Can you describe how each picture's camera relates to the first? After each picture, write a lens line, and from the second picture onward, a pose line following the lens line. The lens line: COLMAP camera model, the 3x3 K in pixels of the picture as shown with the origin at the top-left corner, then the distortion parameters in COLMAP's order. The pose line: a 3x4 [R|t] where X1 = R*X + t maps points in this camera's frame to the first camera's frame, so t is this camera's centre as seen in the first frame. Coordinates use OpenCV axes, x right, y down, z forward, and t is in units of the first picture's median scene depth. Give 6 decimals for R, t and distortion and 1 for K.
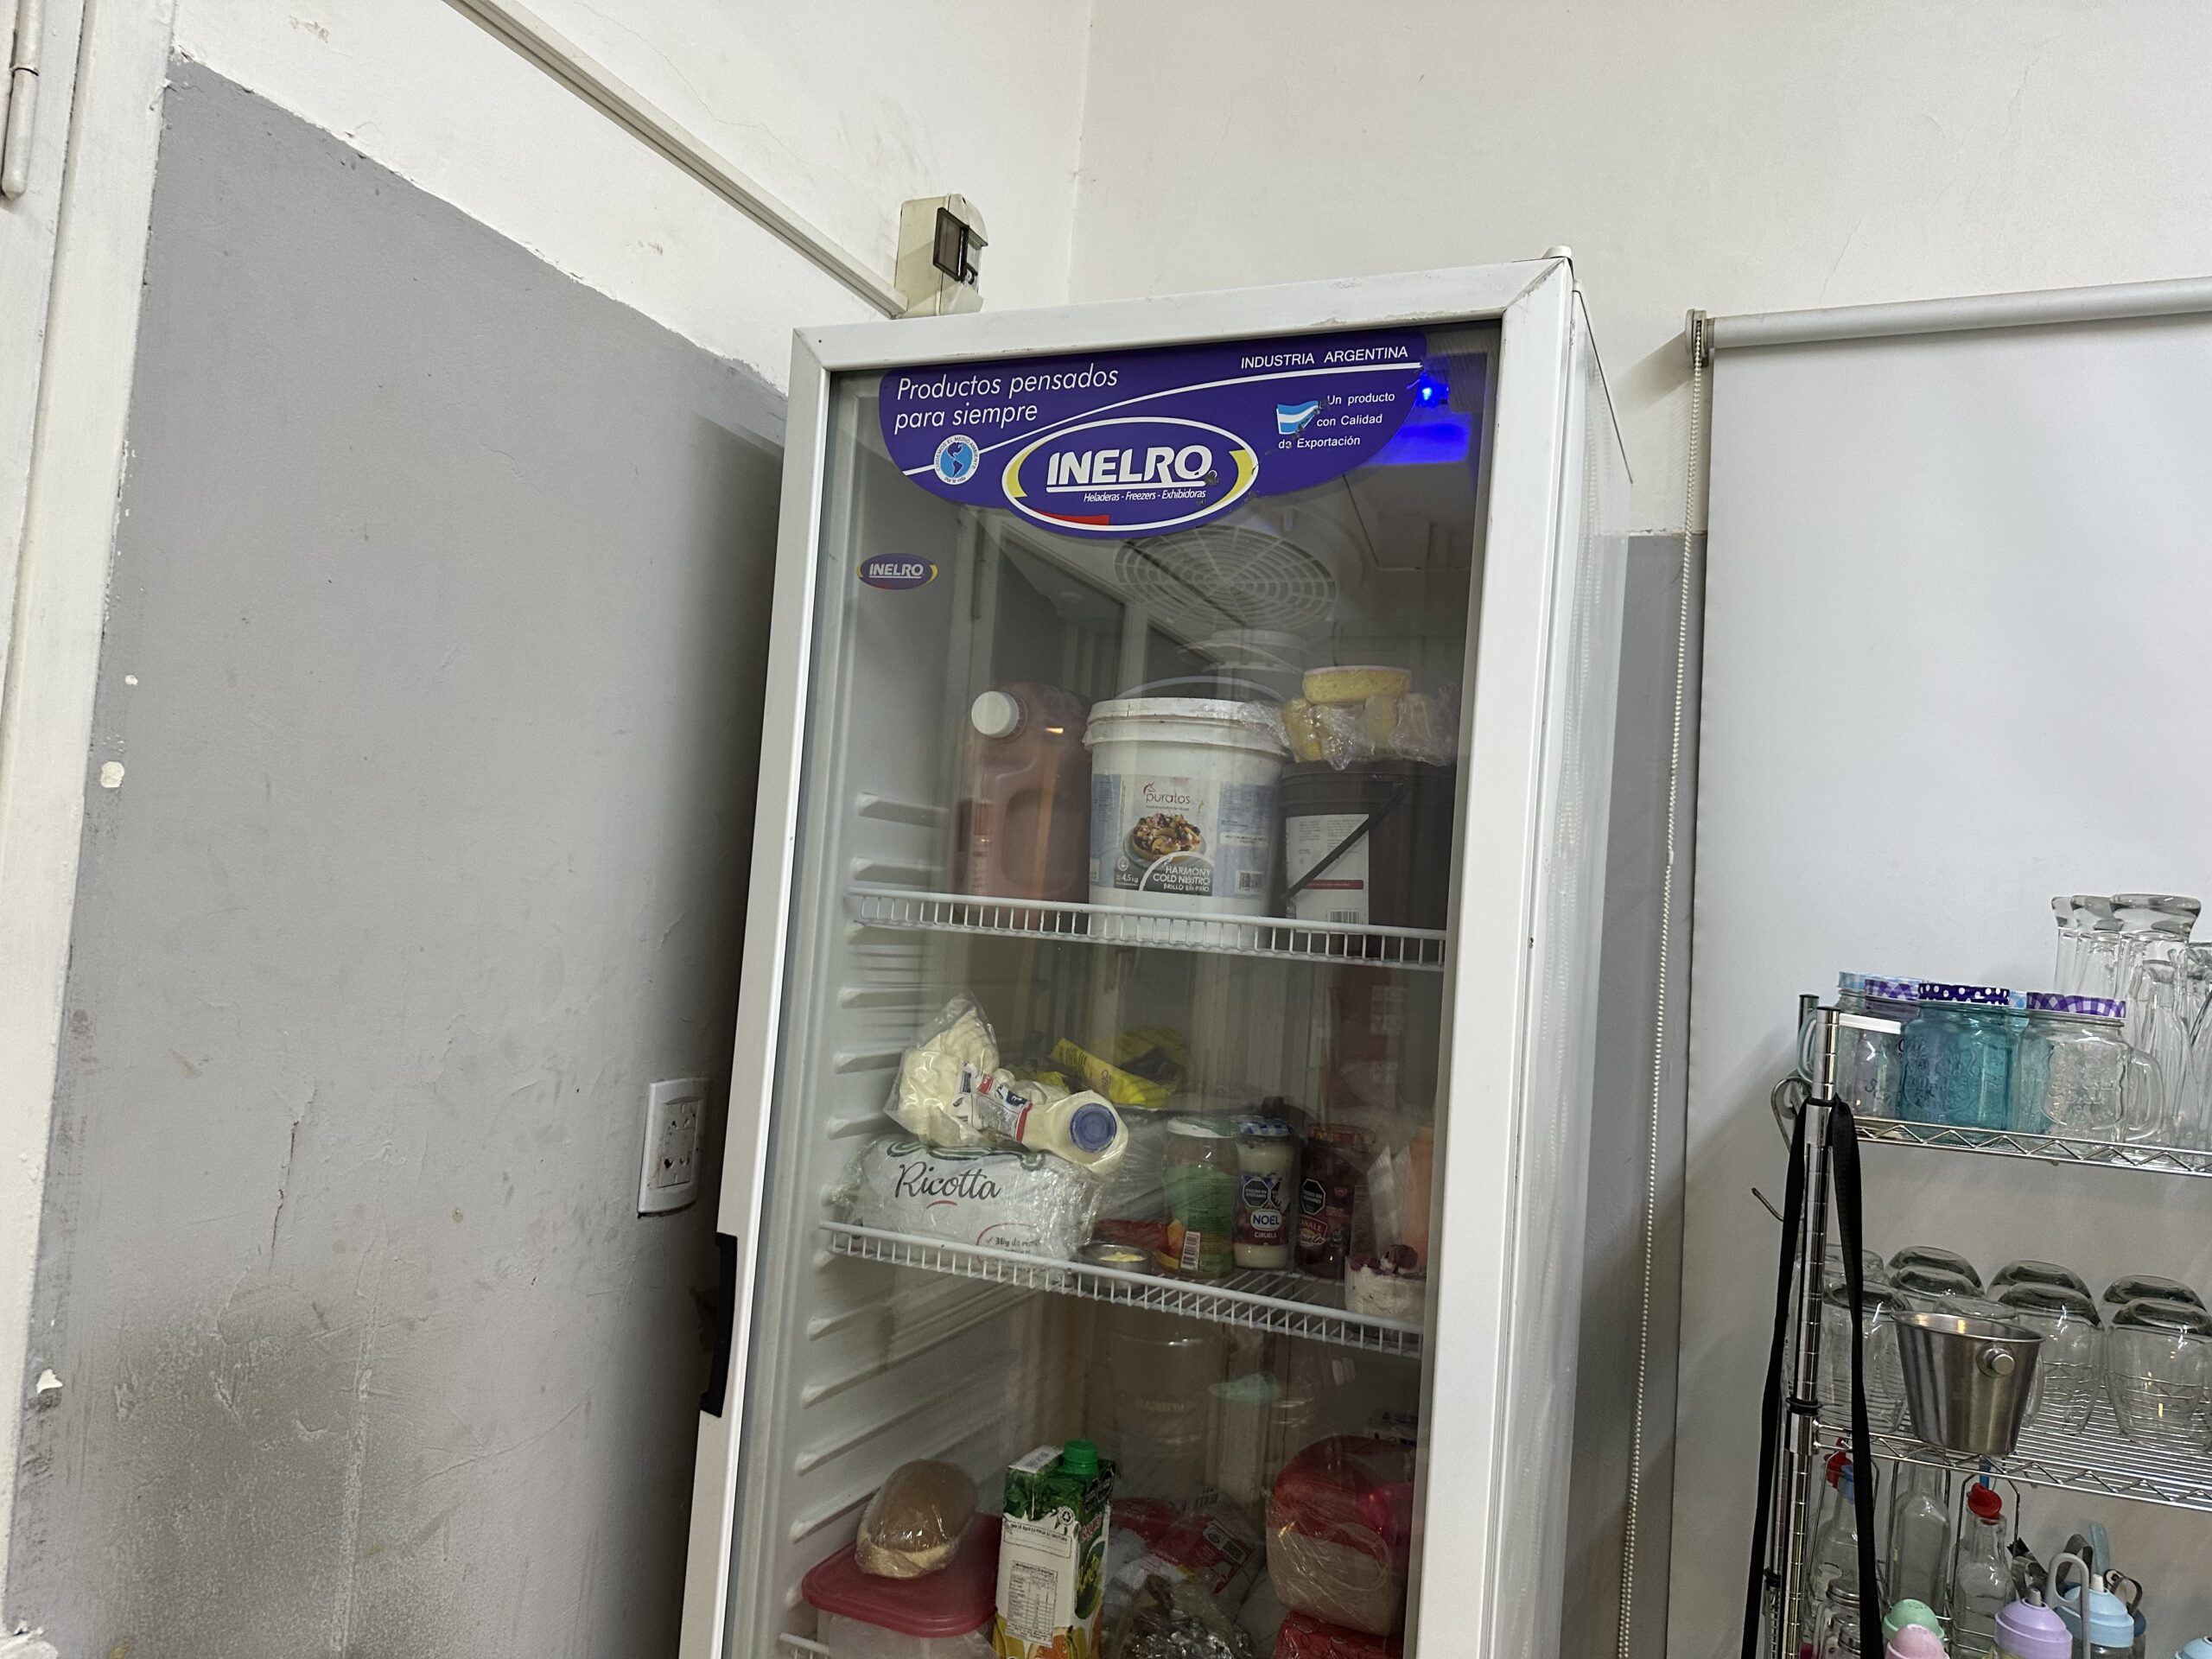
lens RADIAL K [[1573.4, 0, 1106.0], [0, 1573.4, 829.5], [0, 0, 1]] dist [0.058978, -0.085038]
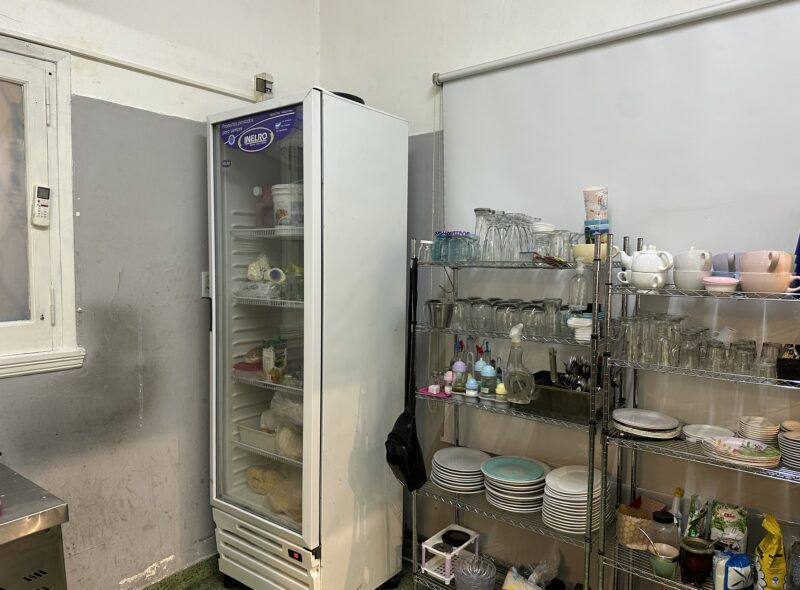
lens RADIAL K [[569.2, 0, 400.2], [0, 569.2, 298.9], [0, 0, 1]] dist [0.000565, -0.022696]
pose [[0.962274, -0.043070, -0.268651, 0.877203], [0.071211, 0.992841, 0.095898, 0.128410], [0.262597, -0.111411, 0.958452, -0.630318]]
